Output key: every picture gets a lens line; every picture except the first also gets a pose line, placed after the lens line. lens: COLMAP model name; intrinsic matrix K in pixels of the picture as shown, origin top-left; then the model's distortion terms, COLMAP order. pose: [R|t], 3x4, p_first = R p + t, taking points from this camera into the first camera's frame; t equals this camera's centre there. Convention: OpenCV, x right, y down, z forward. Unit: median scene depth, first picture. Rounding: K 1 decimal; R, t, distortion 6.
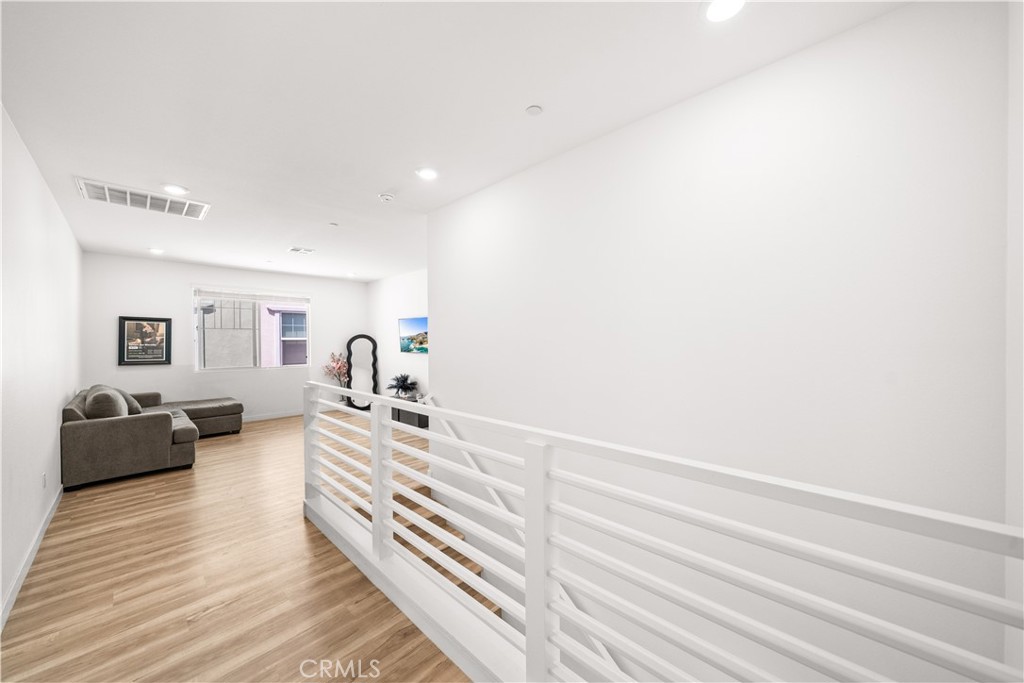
lens RADIAL K [[375.8, 0, 510.5], [0, 375.8, 341.8], [0, 0, 1]] dist [0.000287, -0.000007]
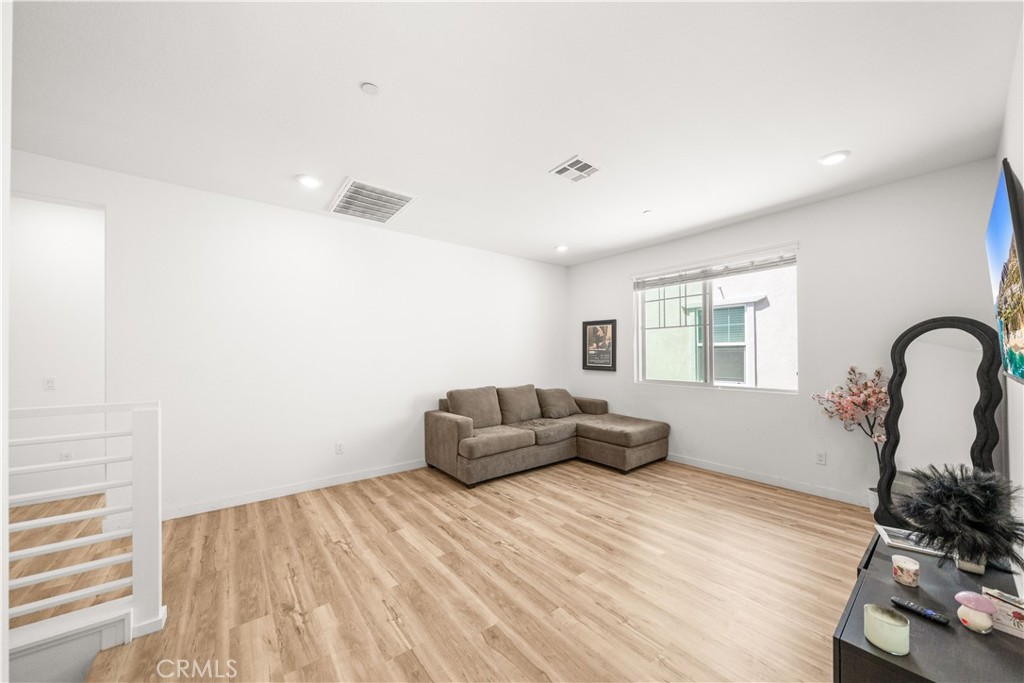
lens RADIAL K [[359.0, 0, 508.7], [0, 359.0, 351.9], [0, 0, 1]] dist [-0.001903, -0.000127]
pose [[-0.139222, -0.002902, -0.990257, -0.033531], [-0.000276, 0.999996, -0.002892, 0.017434], [0.990261, -0.000129, -0.139222, 0.898304]]
